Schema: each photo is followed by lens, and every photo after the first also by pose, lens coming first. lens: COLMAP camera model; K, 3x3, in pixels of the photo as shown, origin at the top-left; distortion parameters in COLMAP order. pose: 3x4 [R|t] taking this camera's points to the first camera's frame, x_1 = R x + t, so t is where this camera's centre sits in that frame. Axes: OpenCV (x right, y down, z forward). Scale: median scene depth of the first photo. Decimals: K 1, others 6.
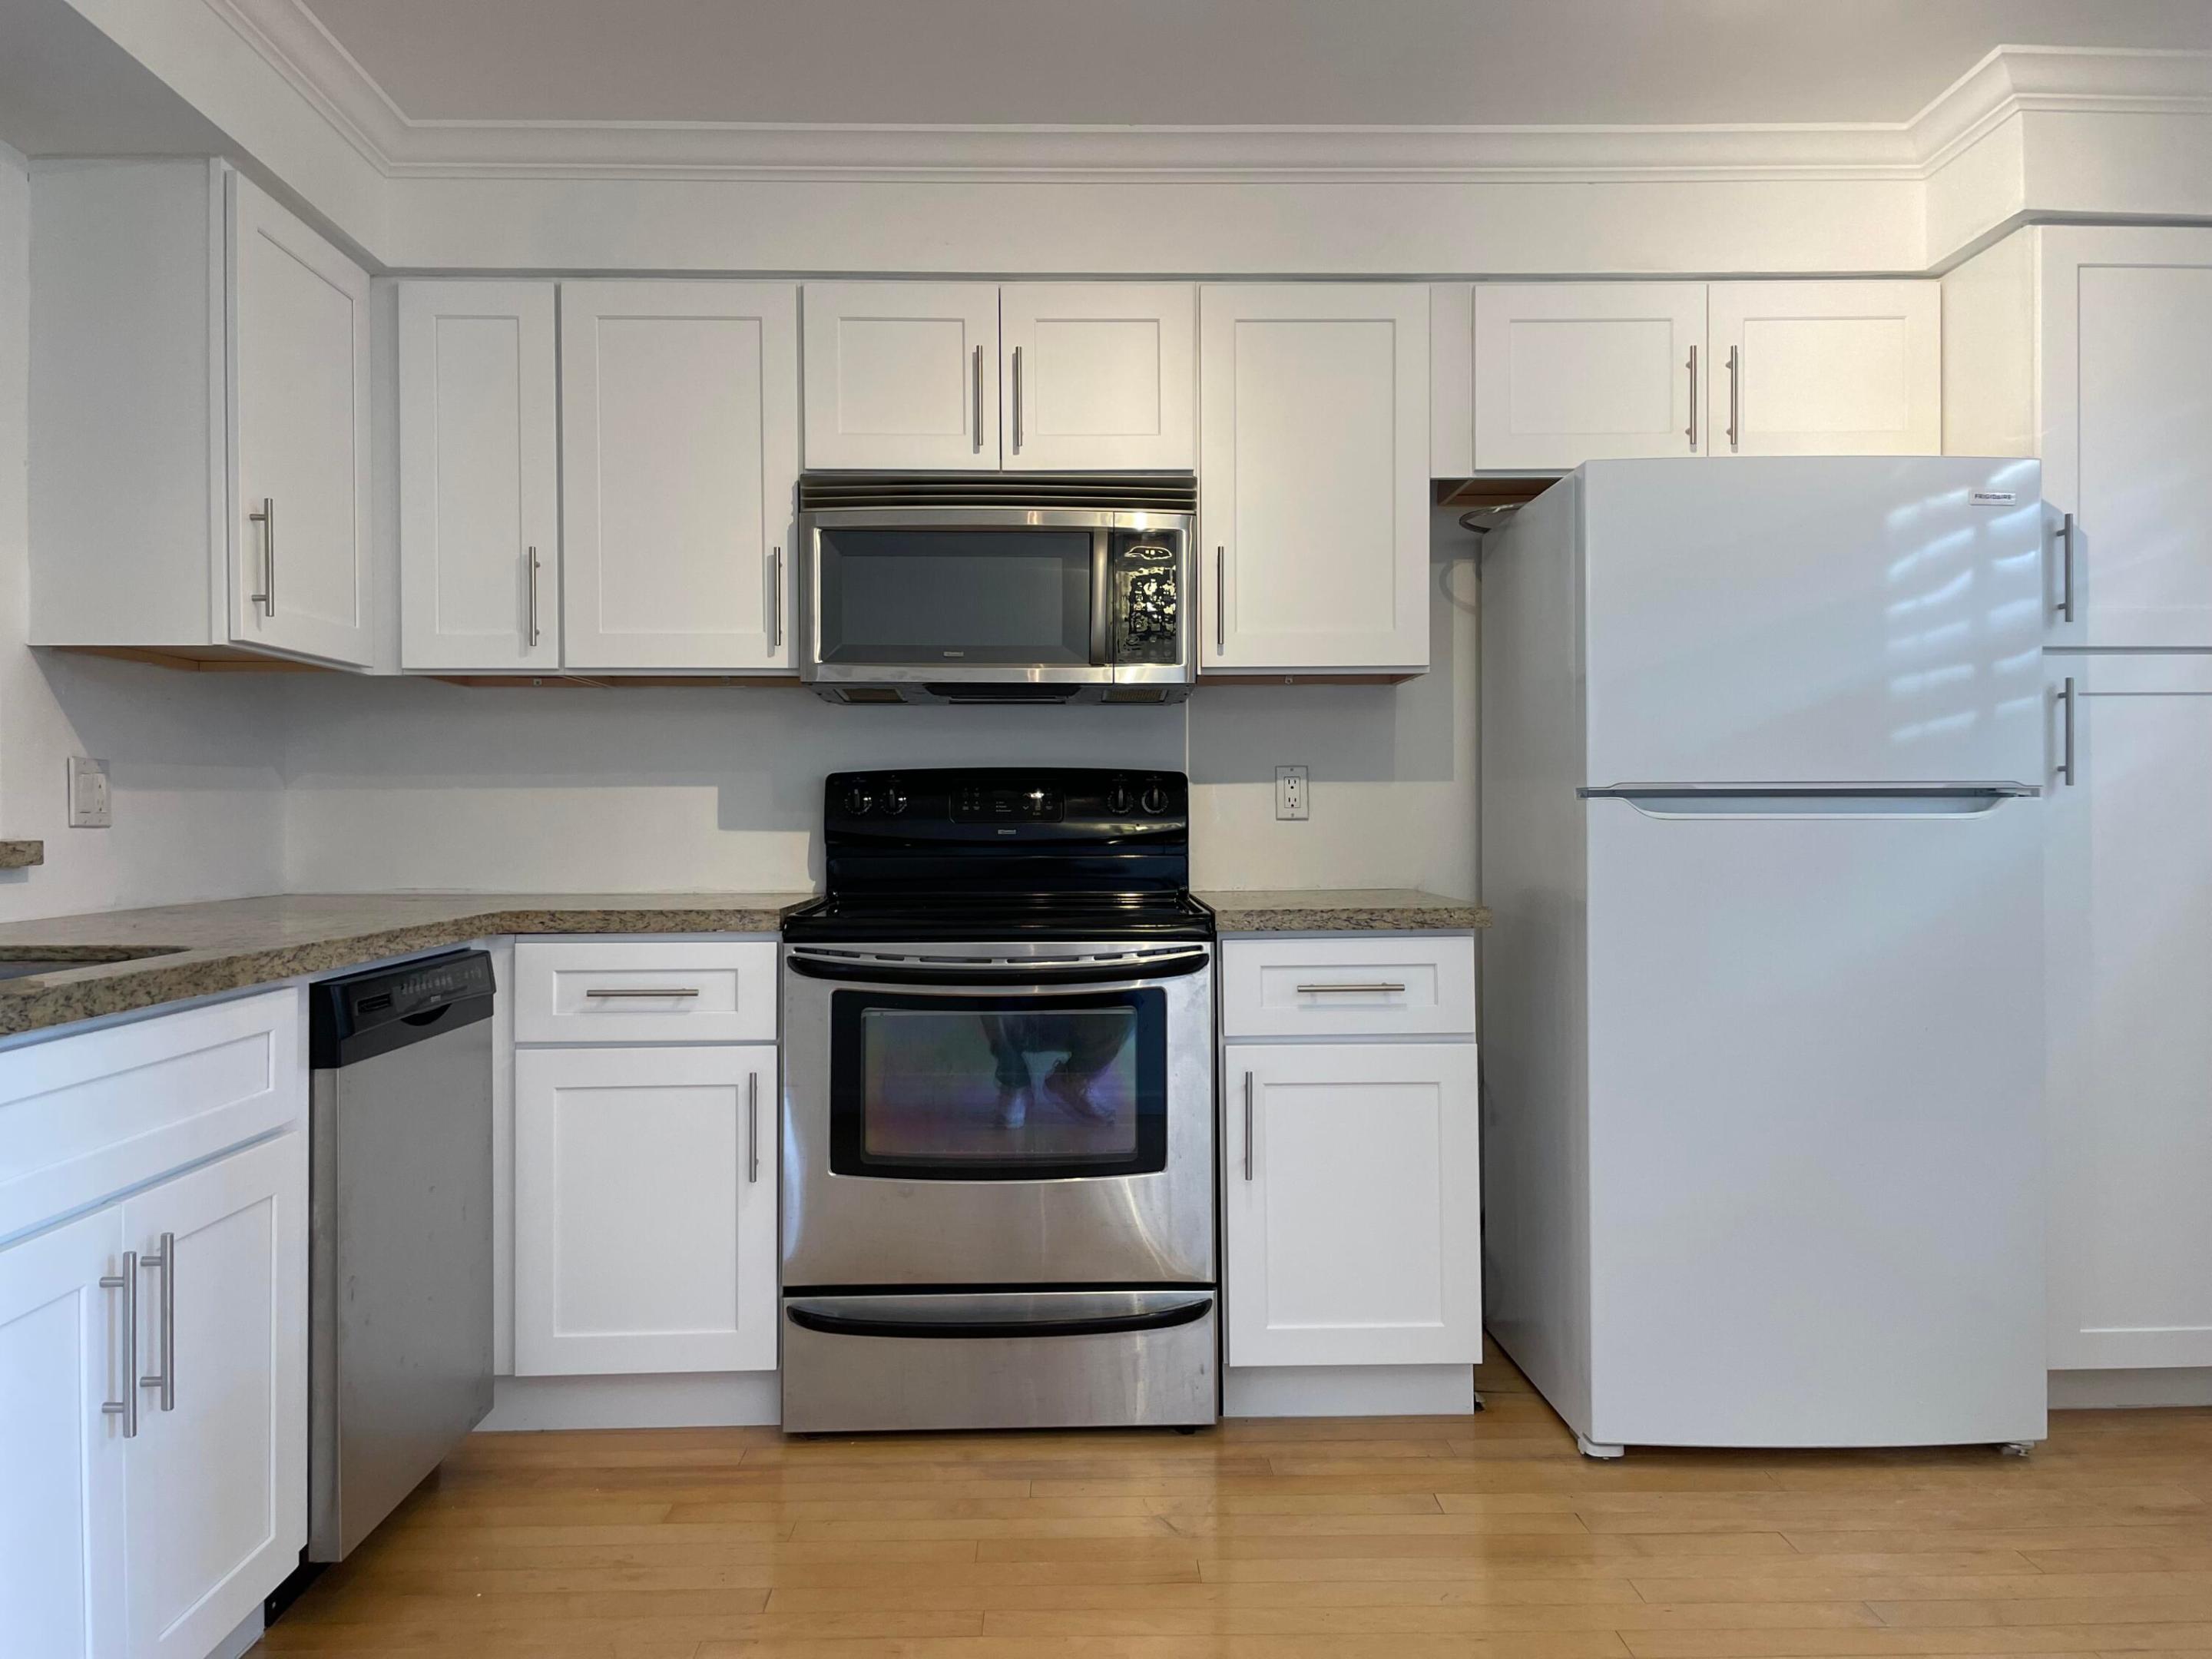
lens RADIAL K [[1683.0, 0, 1113.2], [0, 1683.0, 835.2], [0, 0, 1]] dist [0.086921, -0.118689]
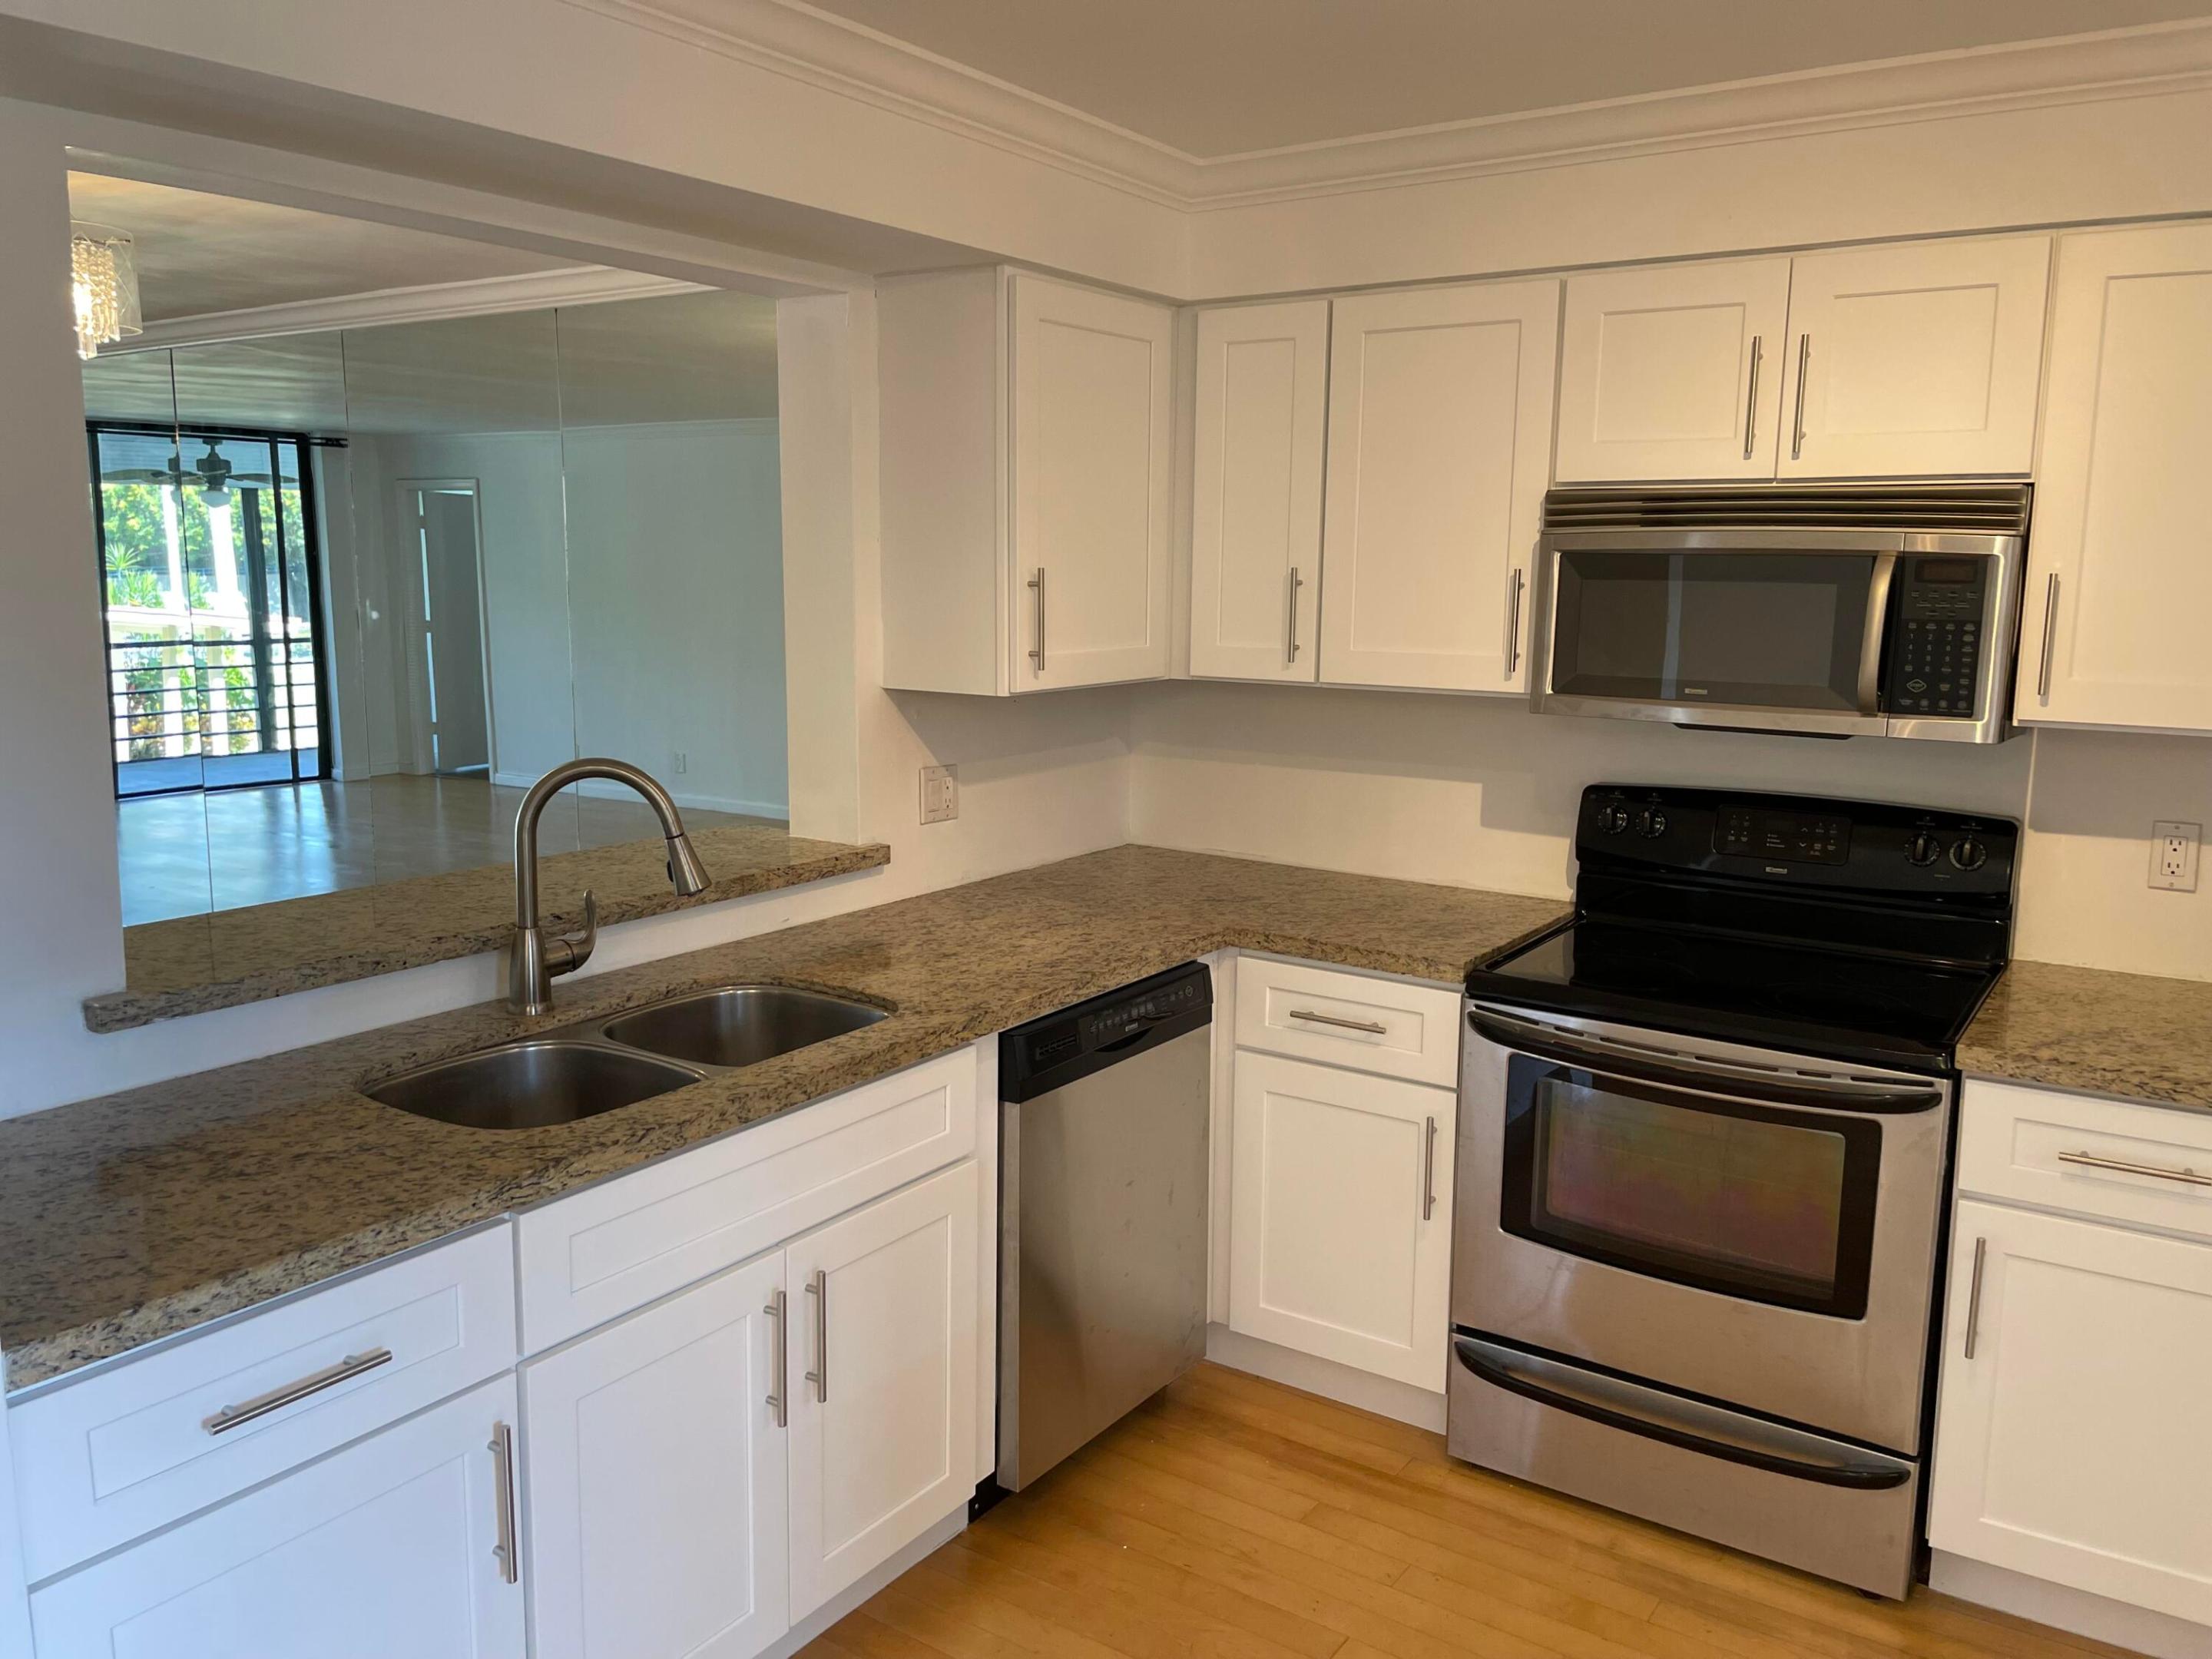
lens RADIAL K [[1683.0, 0, 1109.6], [0, 1683.0, 832.9], [0, 0, 1]] dist [0.086921, -0.118689]
pose [[0.810068, 0.109249, -0.576069, 0.196538], [-0.020990, 0.987262, 0.157714, -0.183202], [0.585961, -0.115667, 0.802042, 0.088990]]
